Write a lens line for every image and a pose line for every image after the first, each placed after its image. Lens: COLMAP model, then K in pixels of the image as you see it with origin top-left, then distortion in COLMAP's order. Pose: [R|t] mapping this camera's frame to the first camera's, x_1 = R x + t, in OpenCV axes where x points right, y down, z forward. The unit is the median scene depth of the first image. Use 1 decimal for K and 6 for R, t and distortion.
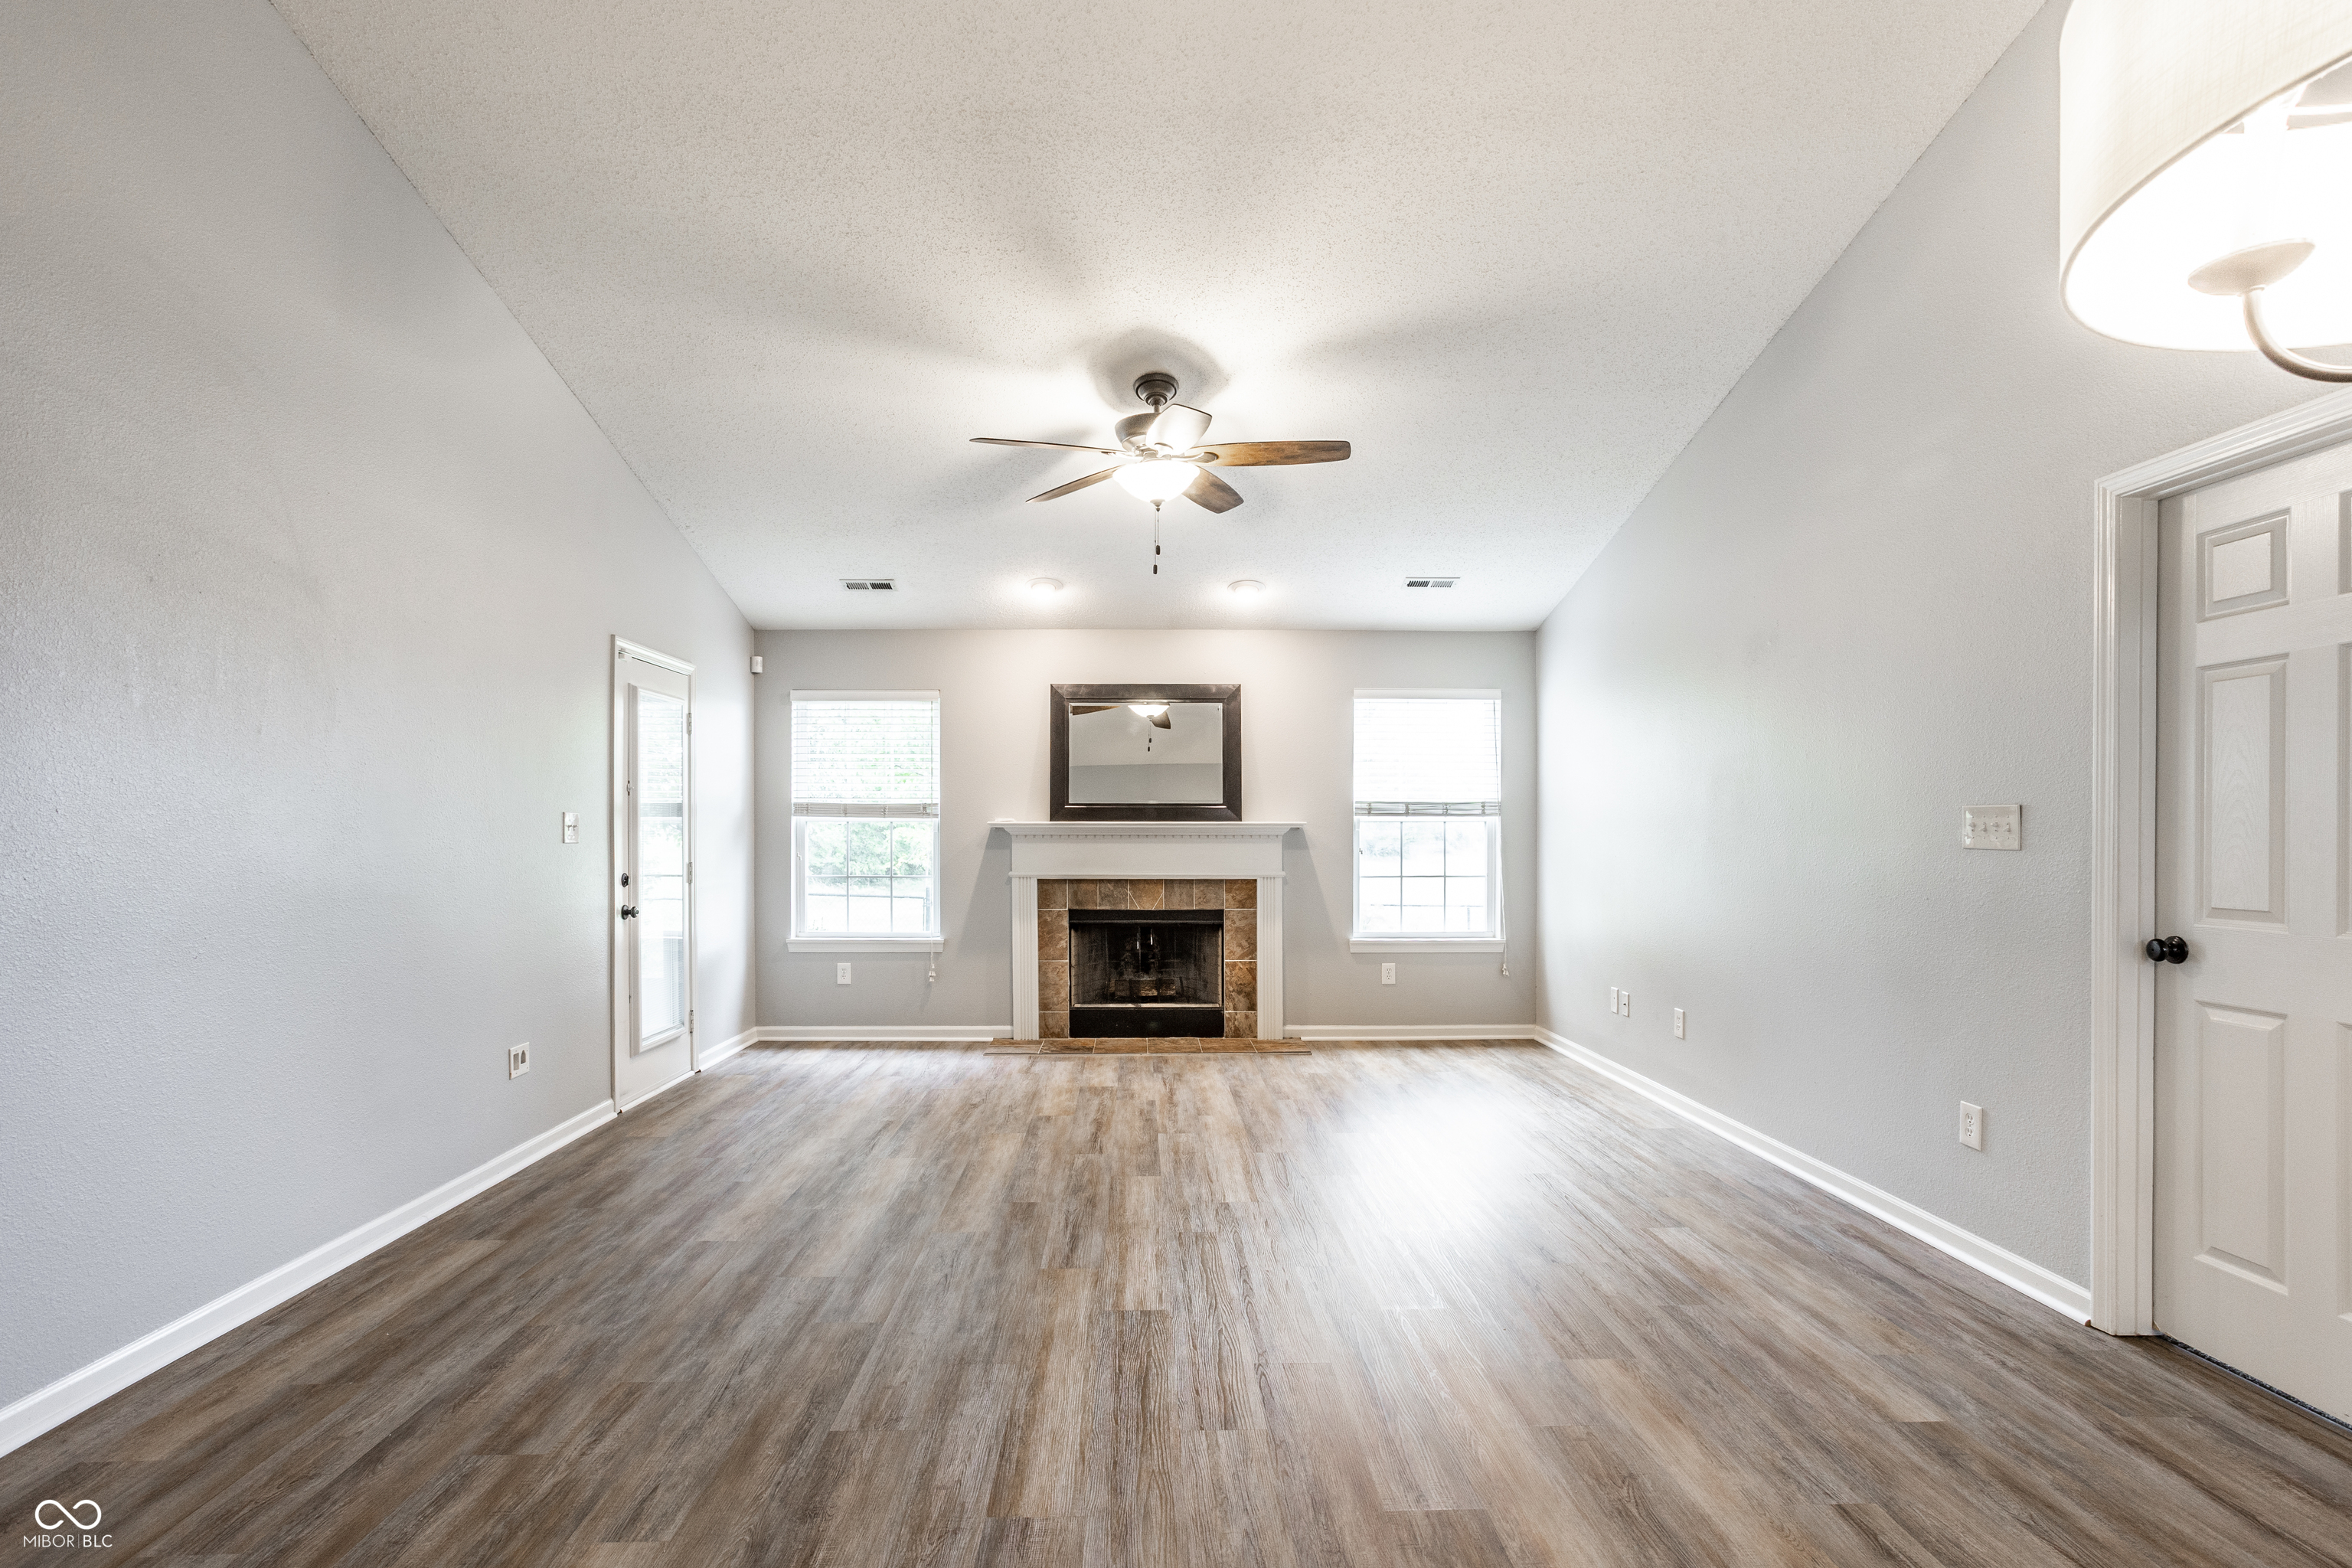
lens RADIAL K [[1206.8, 0, 1188.8], [0, 1206.8, 795.9], [0, 0, 1]] dist [-0.056560, 0.043961]
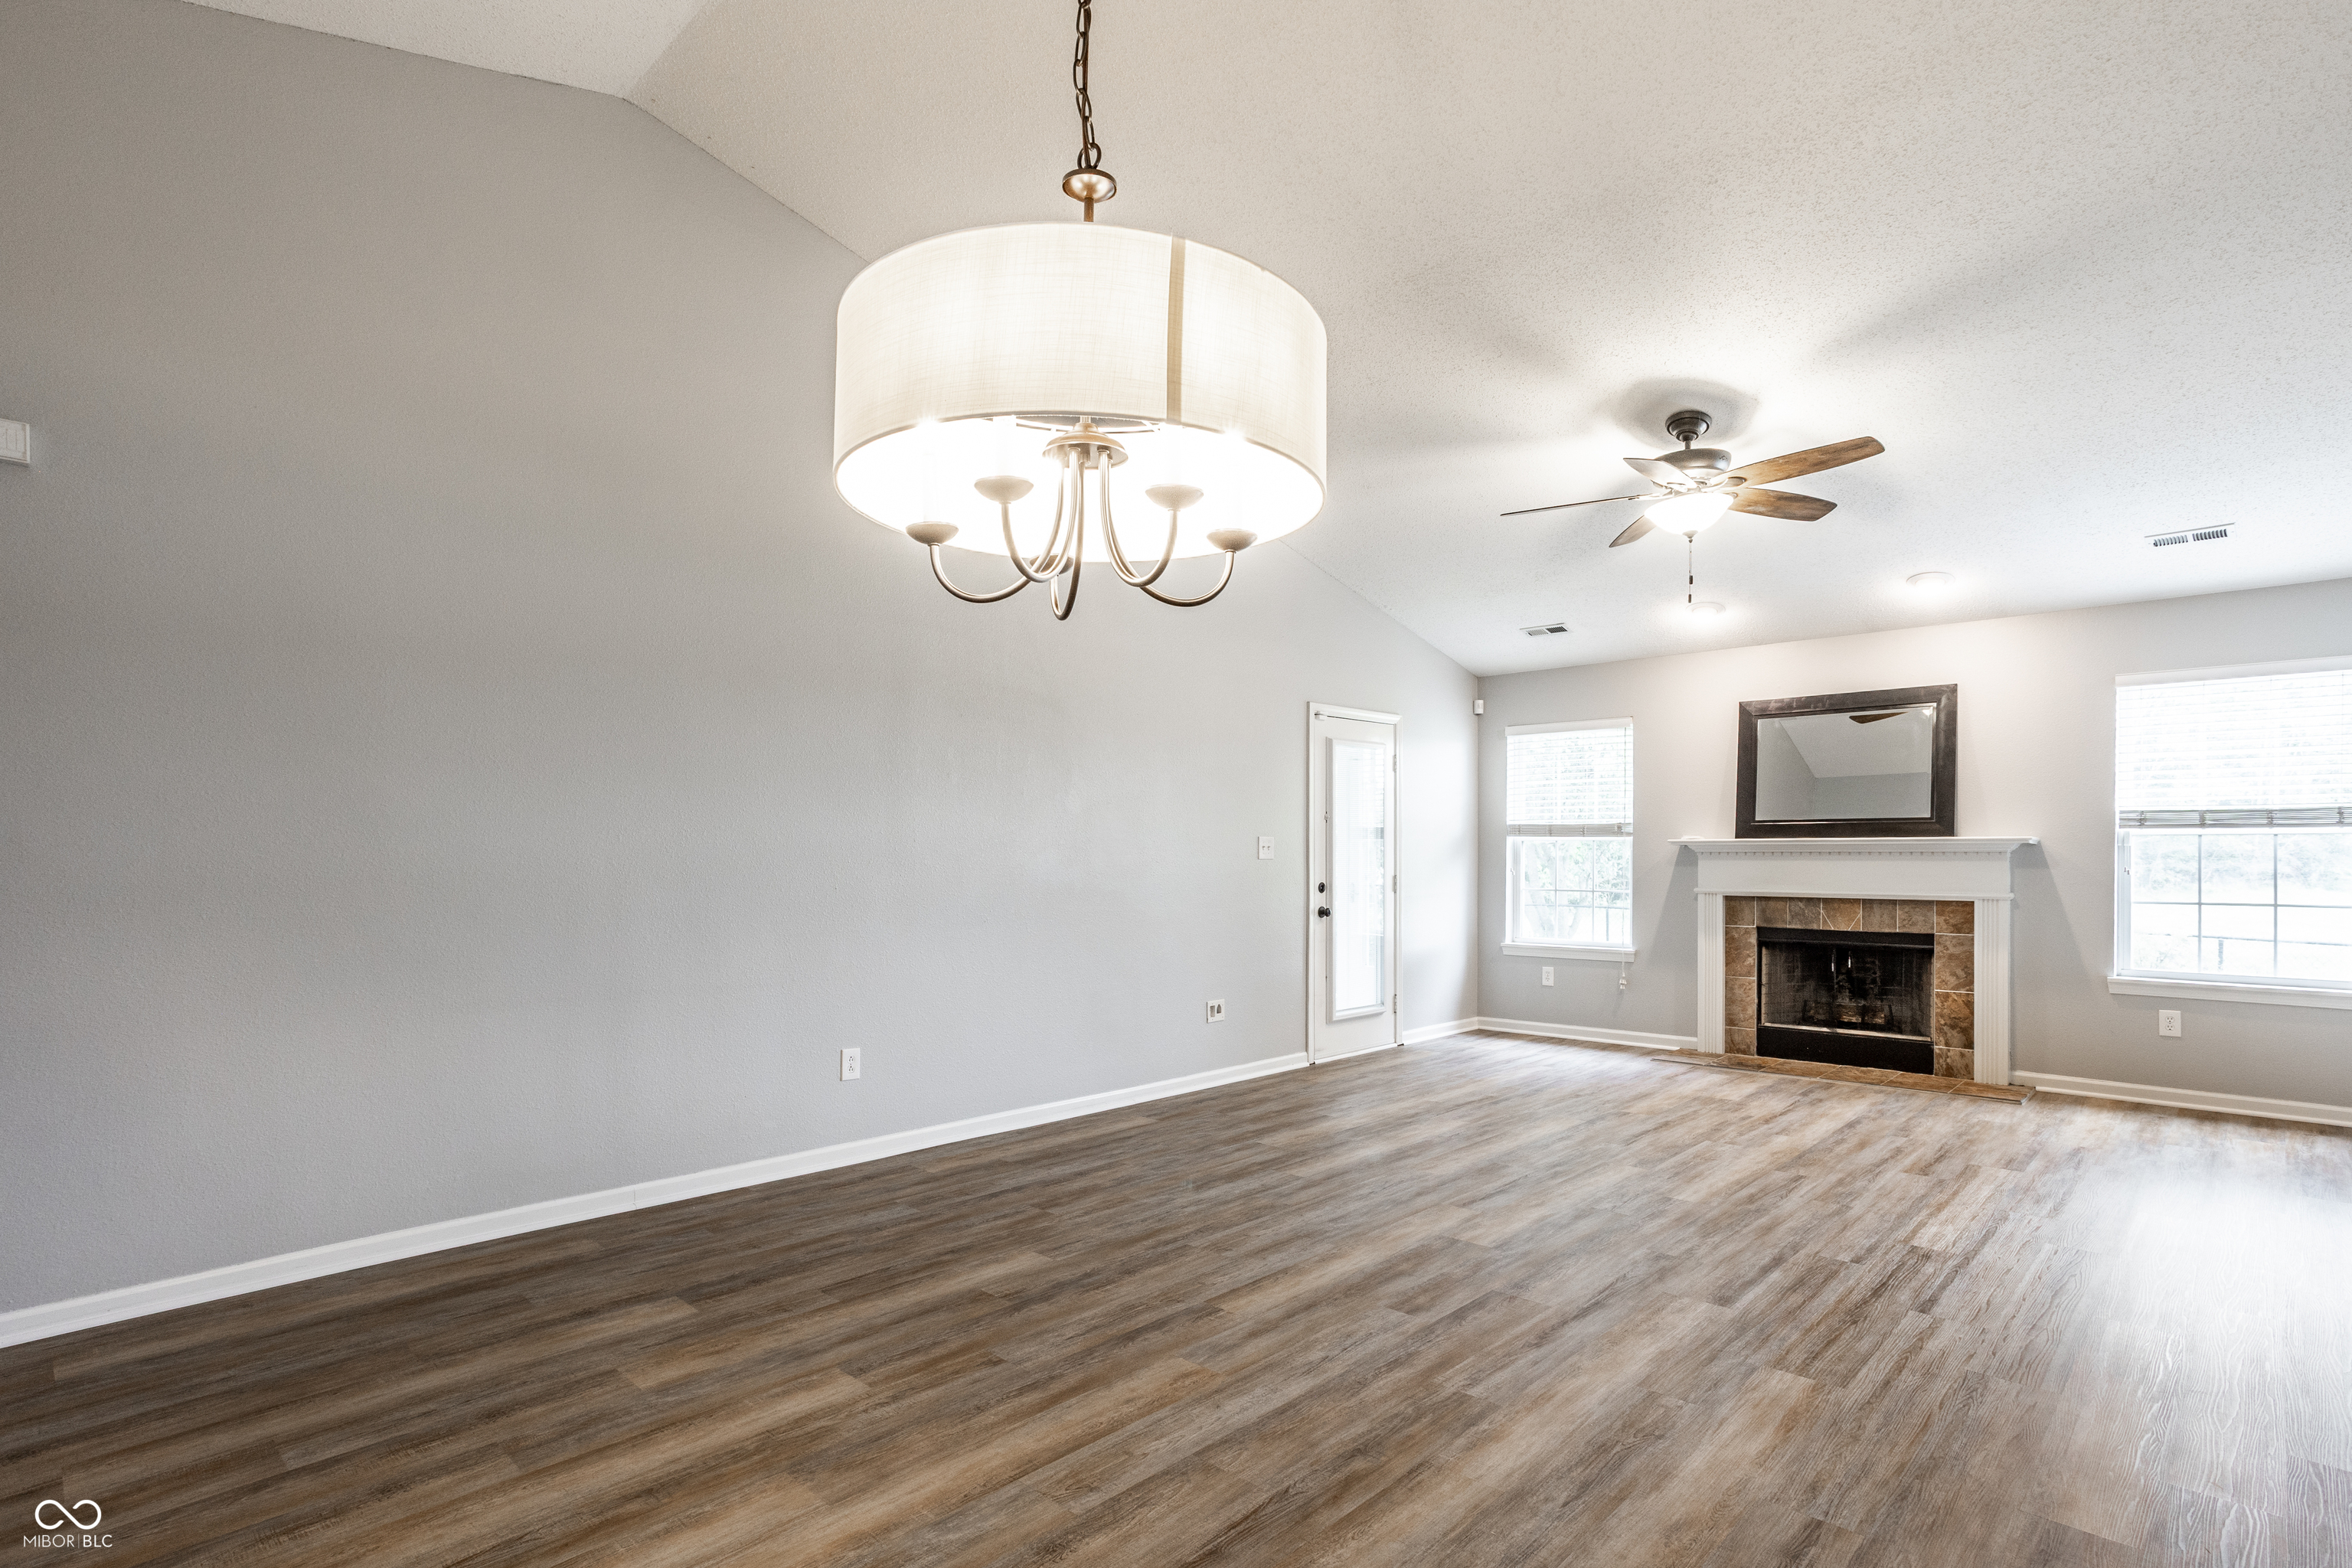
lens RADIAL K [[1206.8, 0, 1188.8], [0, 1206.8, 795.9], [0, 0, 1]] dist [-0.056560, 0.043961]
pose [[0.705040, -0.033977, -0.708353, 0.275088], [0.023611, 0.999422, -0.024438, -0.000933], [0.708775, 0.000505, 0.705435, -0.028598]]
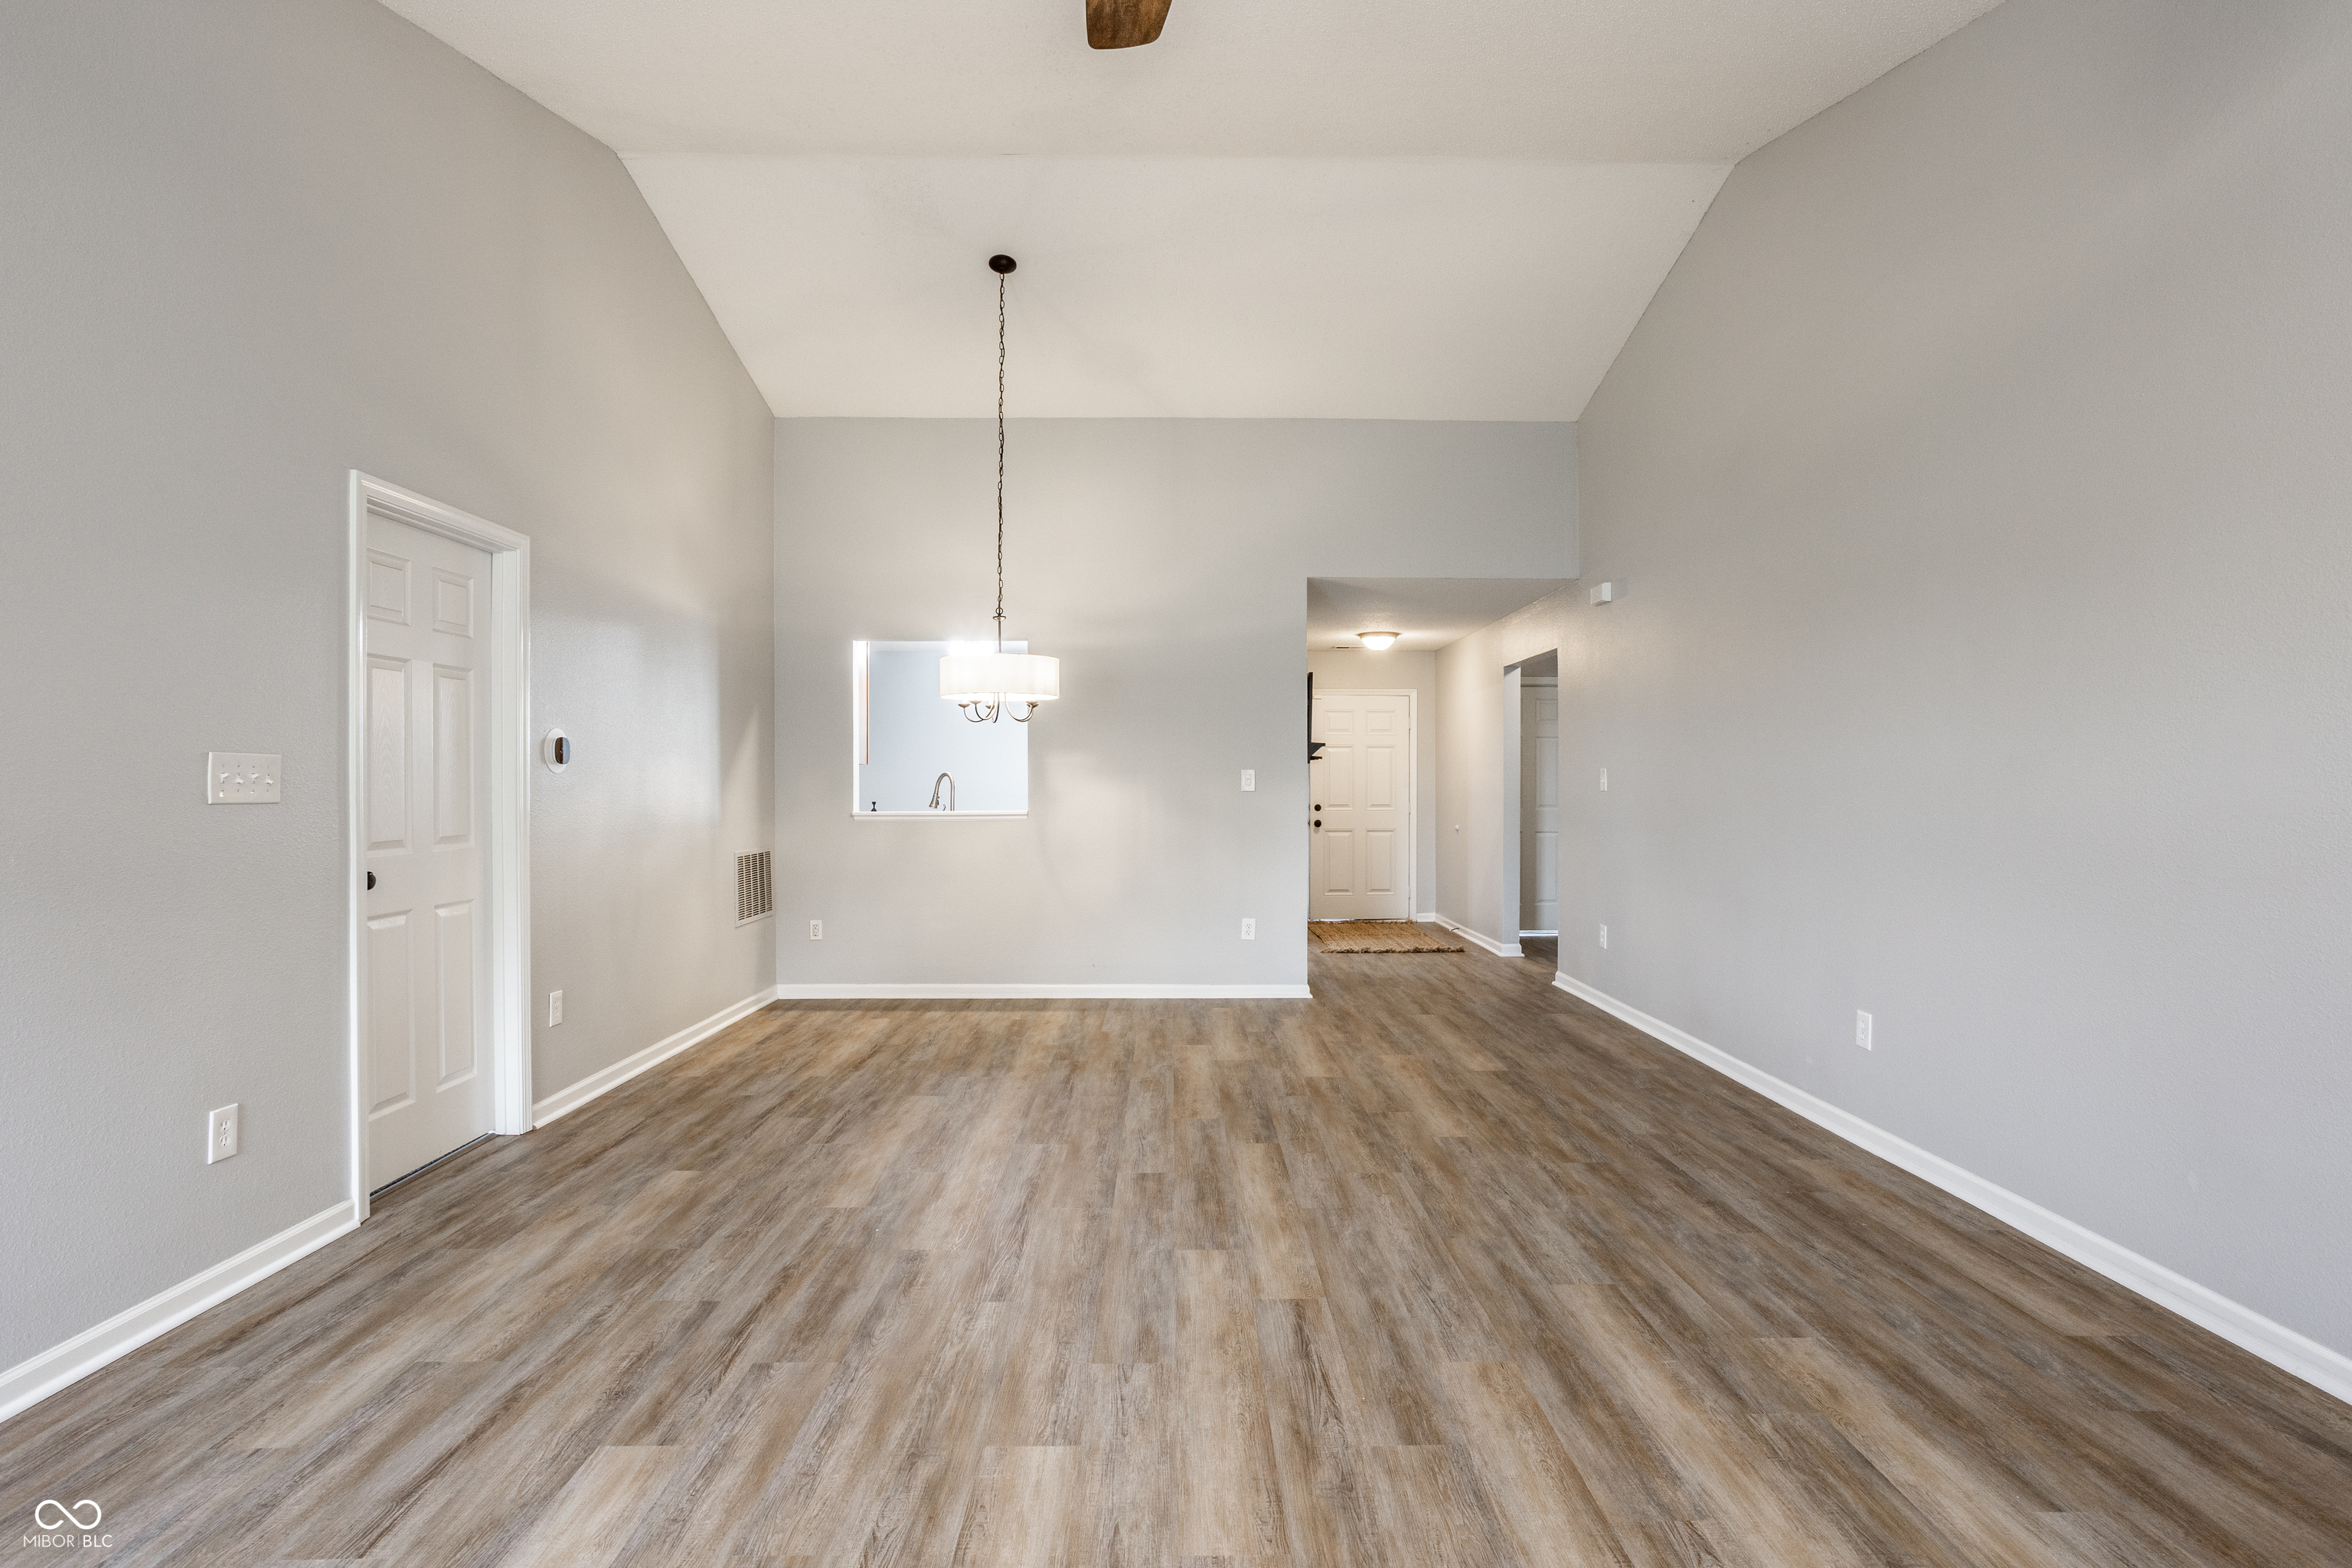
lens RADIAL K [[1206.8, 0, 1188.8], [0, 1206.8, 795.9], [0, 0, 1]] dist [-0.056560, 0.043961]
pose [[-0.999573, 0.000117, 0.029207, -0.024108], [-0.000439, 0.999819, -0.019045, 0.025788], [-0.029203, -0.019050, -0.999392, 0.874717]]
